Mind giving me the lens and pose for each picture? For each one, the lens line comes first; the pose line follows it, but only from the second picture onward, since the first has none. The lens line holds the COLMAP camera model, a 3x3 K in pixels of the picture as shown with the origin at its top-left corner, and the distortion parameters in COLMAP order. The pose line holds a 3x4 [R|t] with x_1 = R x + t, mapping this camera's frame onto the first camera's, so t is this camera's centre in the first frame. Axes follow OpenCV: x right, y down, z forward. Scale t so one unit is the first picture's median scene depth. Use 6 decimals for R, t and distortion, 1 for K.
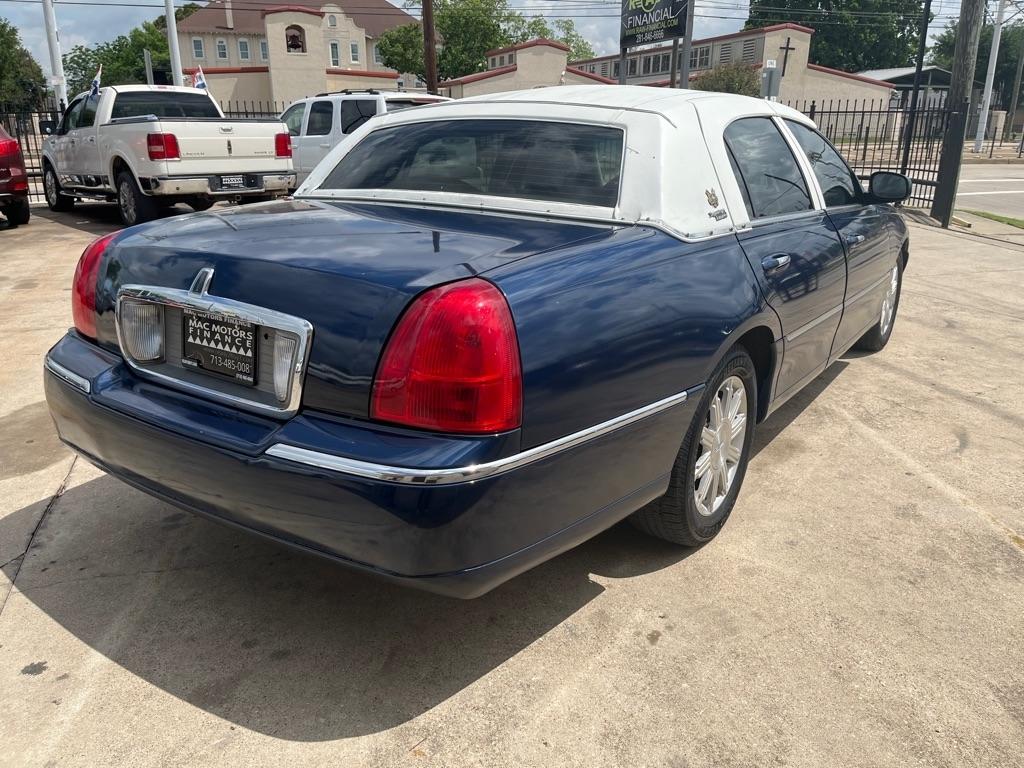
lens RADIAL K [[775.4, 0, 509.2], [0, 775.4, 383.5], [0, 0, 1]] dist [0.068801, -0.107567]
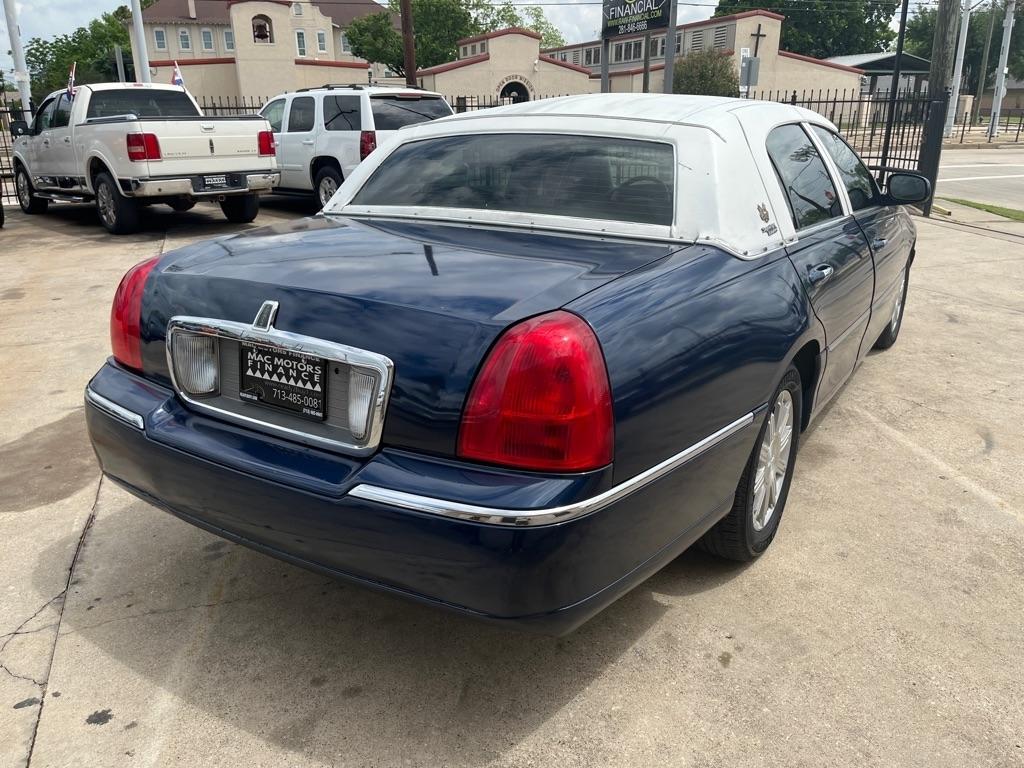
lens RADIAL K [[777.1, 0, 513.9], [0, 777.1, 388.0], [0, 0, 1]] dist [0.069993, -0.111013]
pose [[0.999052, -0.023632, 0.036548, -0.079592], [0.022979, 0.999571, 0.018184, -0.032511], [-0.036962, -0.017327, 0.999166, 0.010958]]
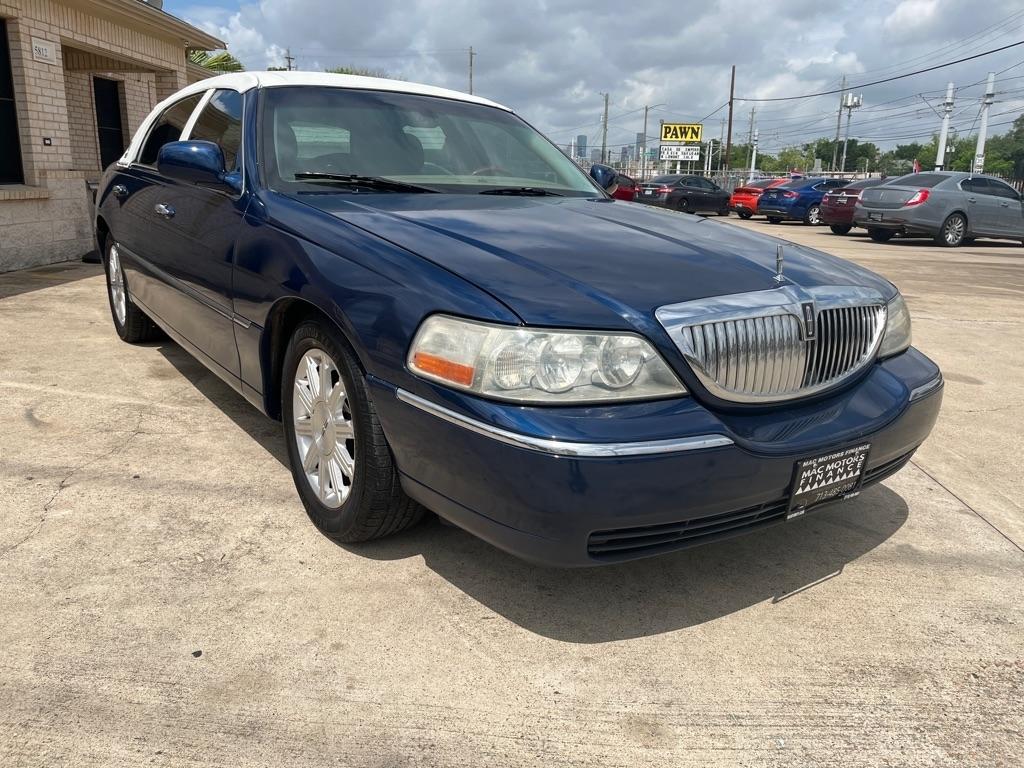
lens RADIAL K [[775.0, 0, 505.5], [0, 775.0, 386.7], [0, 0, 1]] dist [0.071647, -0.108703]
pose [[-0.342322, 0.230416, -0.910892, 1.406823], [-0.324196, 0.880961, 0.344681, -0.529305], [0.881880, 0.413299, -0.226872, 1.940978]]
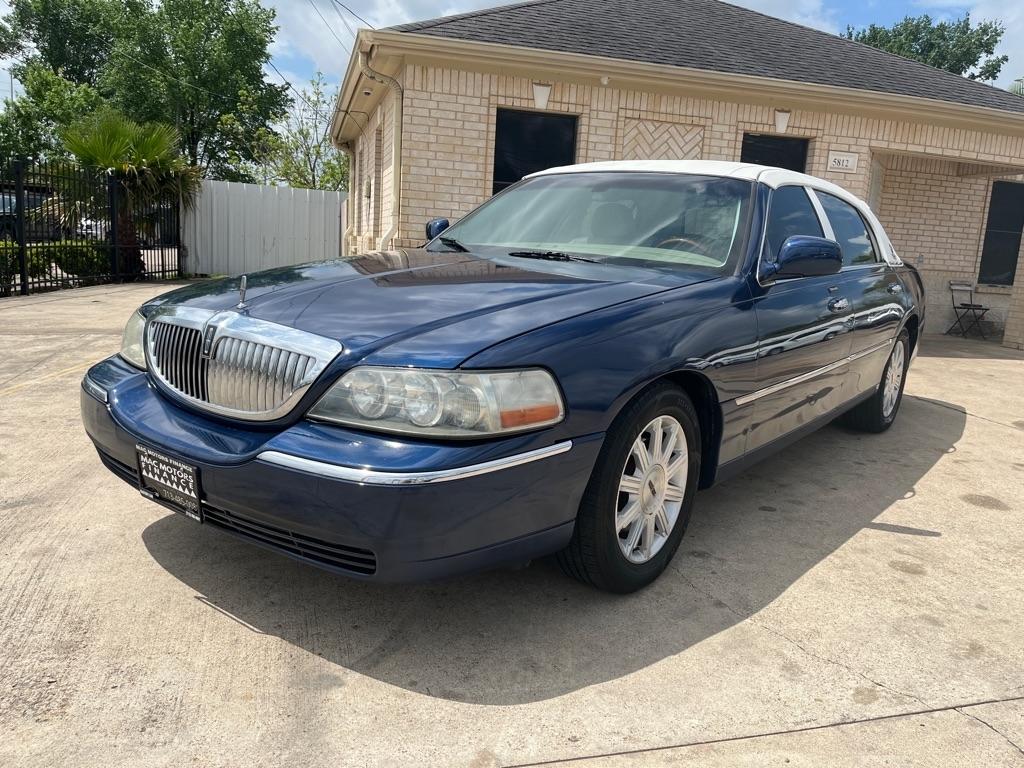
lens RADIAL K [[772.4, 0, 508.8], [0, 772.4, 384.8], [0, 0, 1]] dist [0.071664, -0.108352]
pose [[-0.996668, -0.070221, 0.041499, 0.420192], [-0.041512, 0.874635, 0.483002, -0.755087], [-0.070214, 0.479670, -0.874635, 2.612428]]
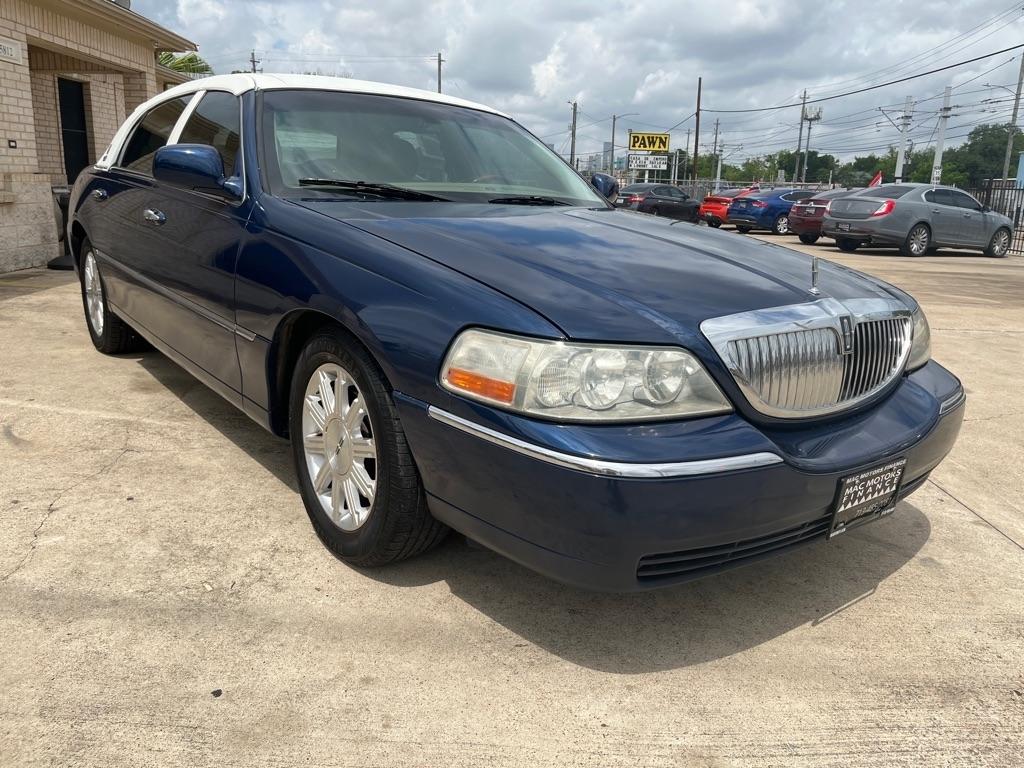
lens RADIAL K [[778.0, 0, 518.0], [0, 778.0, 382.9], [0, 0, 1]] dist [0.070894, -0.111990]
pose [[-0.290129, 0.219052, -0.931580, 1.399989], [-0.338158, 0.887185, 0.313929, -0.510927], [0.895251, 0.406101, -0.183324, 1.887473]]
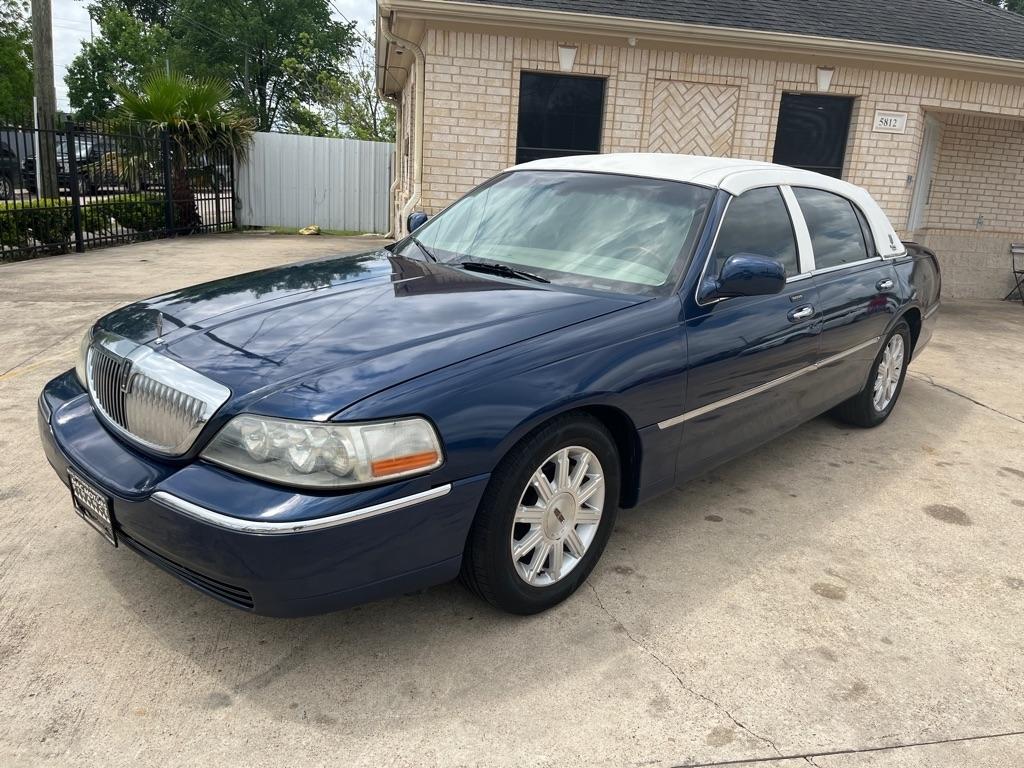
lens RADIAL K [[775.6, 0, 516.9], [0, 775.6, 380.9], [0, 0, 1]] dist [0.069908, -0.108405]
pose [[-0.988989, -0.093051, 0.115072, 0.260141], [-0.015285, 0.837653, 0.545989, -0.854404], [-0.147195, 0.538219, -0.829852, 2.571878]]
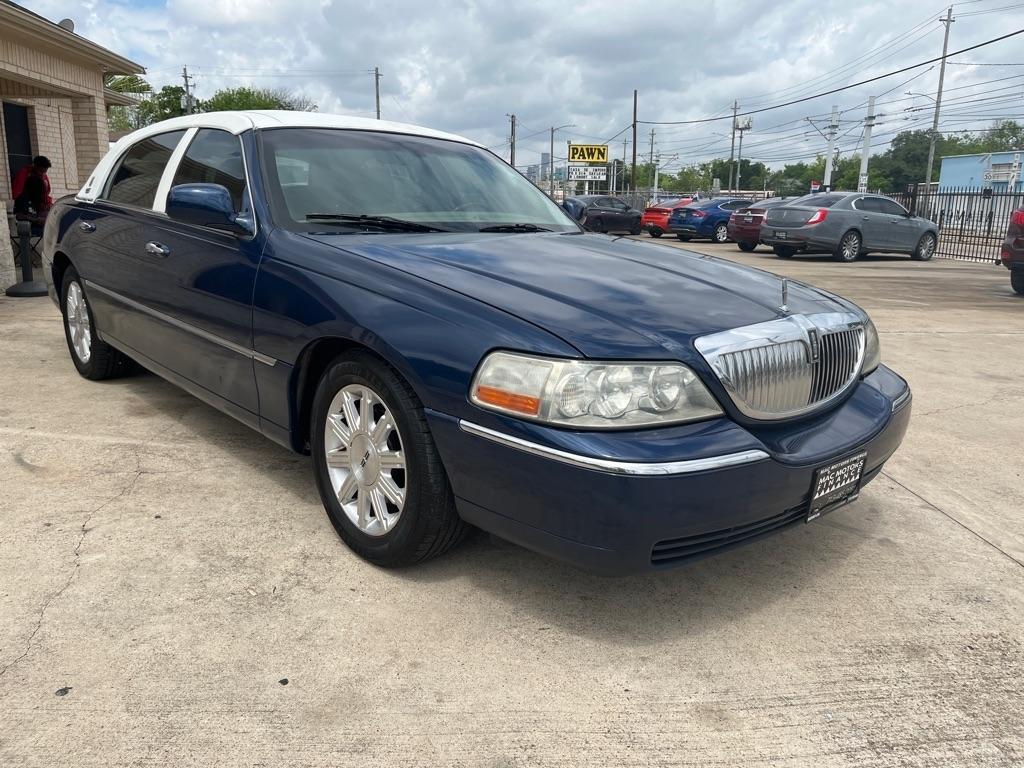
lens RADIAL K [[777.1, 0, 513.9], [0, 777.1, 388.0], [0, 0, 1]] dist [0.069993, -0.111013]
pose [[-0.223254, 0.220579, -0.949475, 1.490094], [-0.327903, 0.900298, 0.286256, -0.518120], [0.917953, 0.375244, -0.128666, 1.844707]]
